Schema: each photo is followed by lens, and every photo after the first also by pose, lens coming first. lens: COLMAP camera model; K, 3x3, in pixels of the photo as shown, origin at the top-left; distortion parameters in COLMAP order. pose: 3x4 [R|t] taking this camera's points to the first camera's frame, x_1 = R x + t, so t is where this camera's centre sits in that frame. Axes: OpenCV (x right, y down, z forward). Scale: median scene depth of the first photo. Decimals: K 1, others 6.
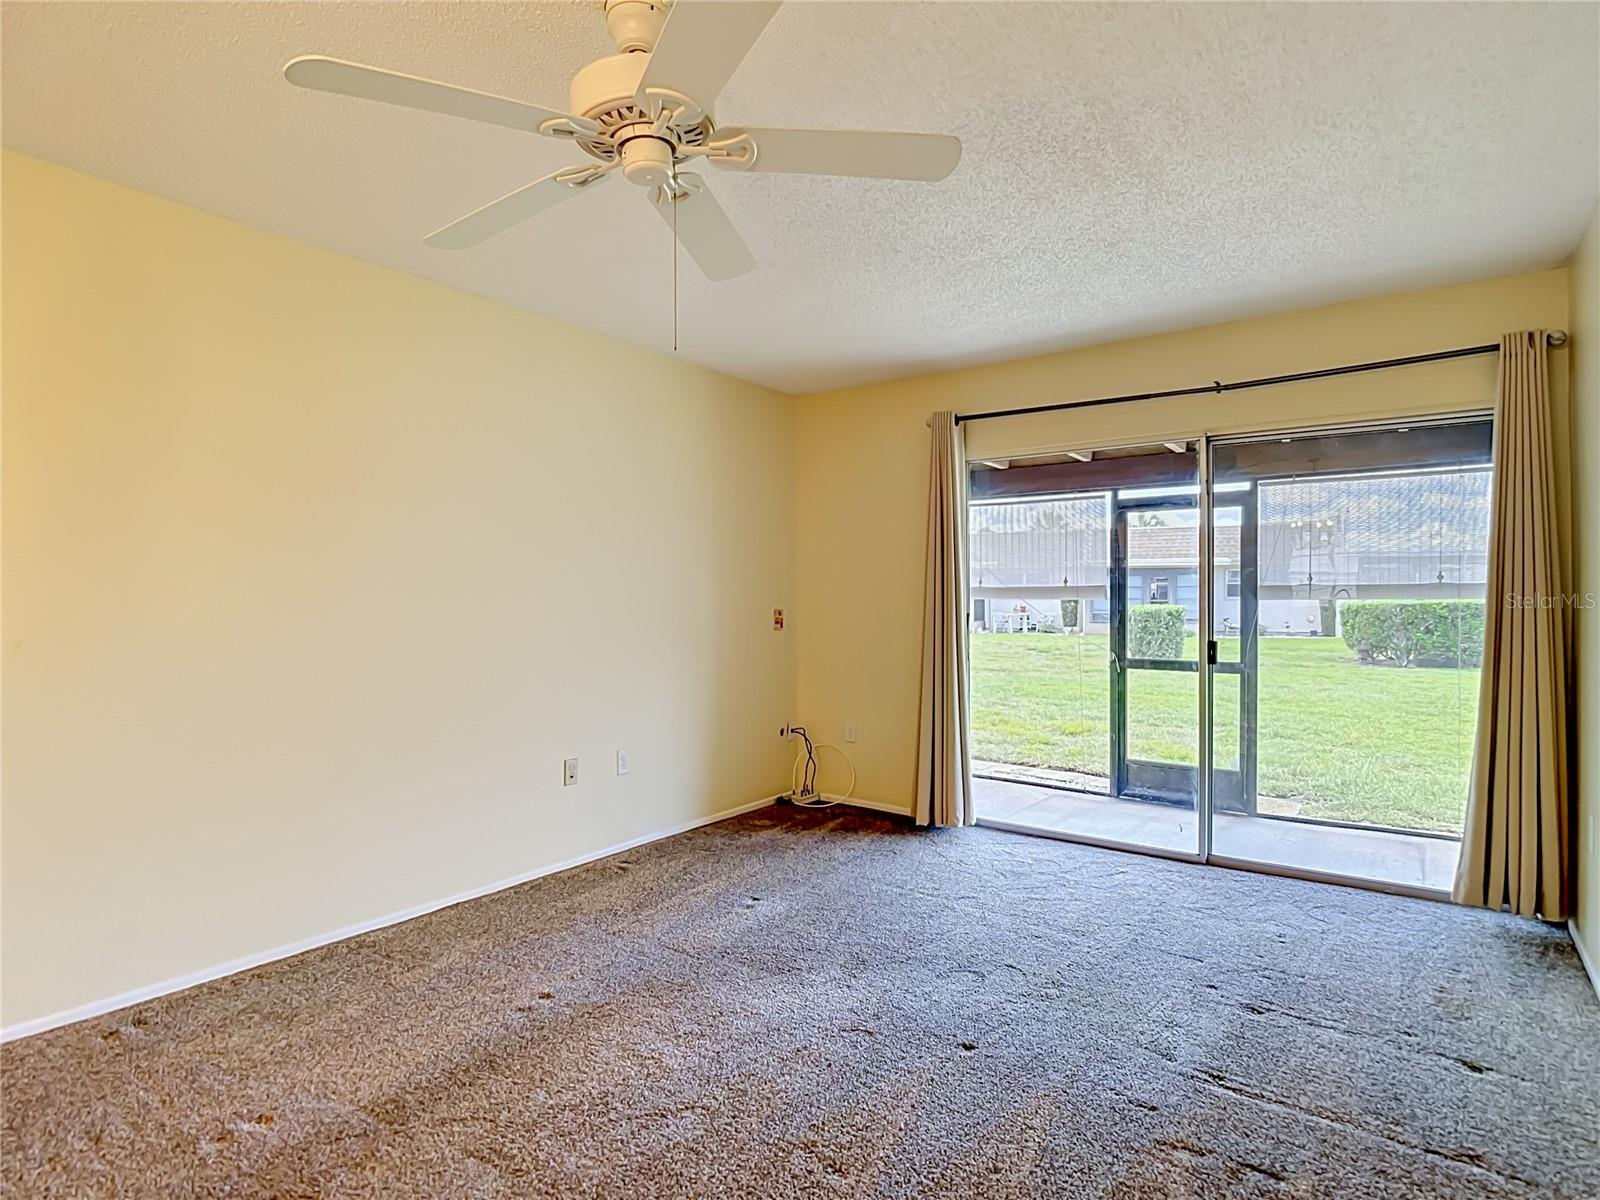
lens RADIAL K [[846.5, 0, 796.0], [0, 846.5, 601.0], [0, 0, 1]] dist [0.003610, -0.026480]
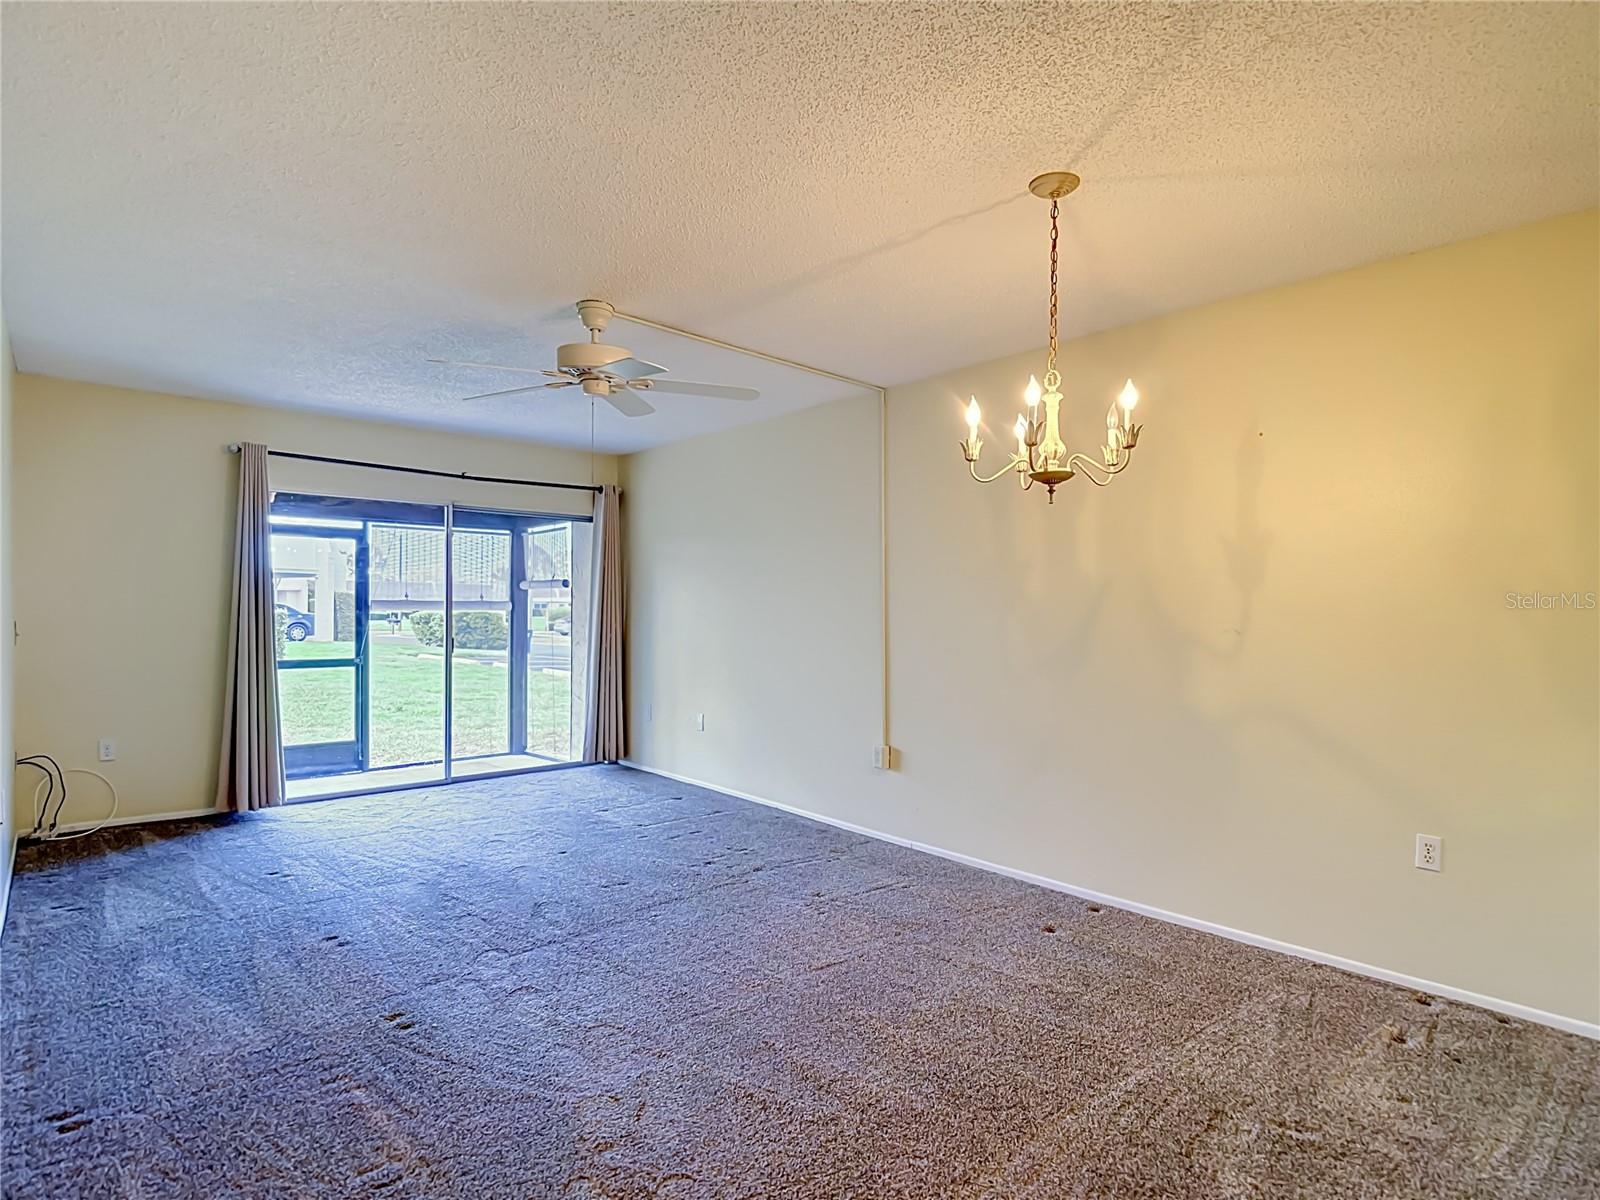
lens RADIAL K [[846.5, 0, 796.0], [0, 846.5, 601.0], [0, 0, 1]] dist [0.003610, -0.026480]
pose [[0.214604, 0.013580, 0.976607, -0.745876], [-0.002554, 0.999908, -0.013342, -0.000306], [-0.976698, 0.000370, 0.214619, 0.051935]]
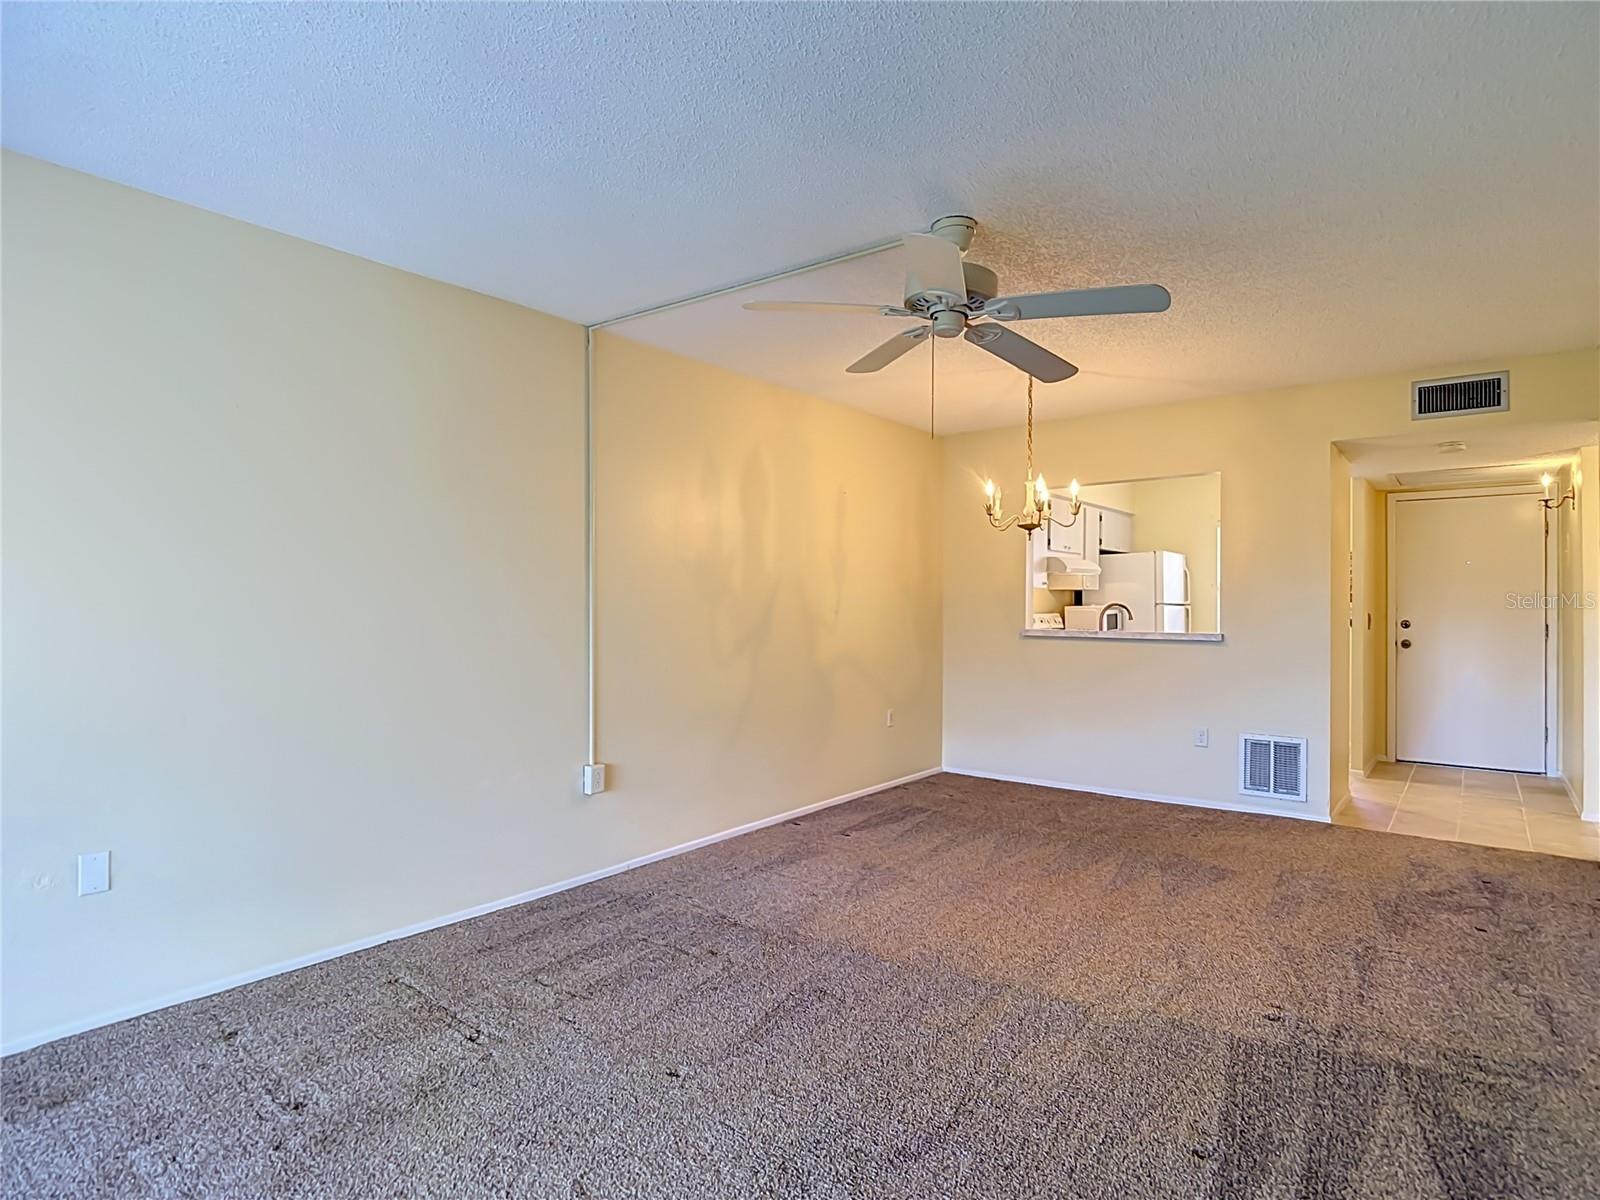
lens RADIAL K [[846.5, 0, 796.0], [0, 846.5, 601.0], [0, 0, 1]] dist [0.003610, -0.026480]
pose [[-0.998910, 0.000342, 0.046674, 0.021310], [0.000522, 0.999993, 0.003835, -0.002946], [-0.046673, 0.003855, -0.998903, 0.951662]]
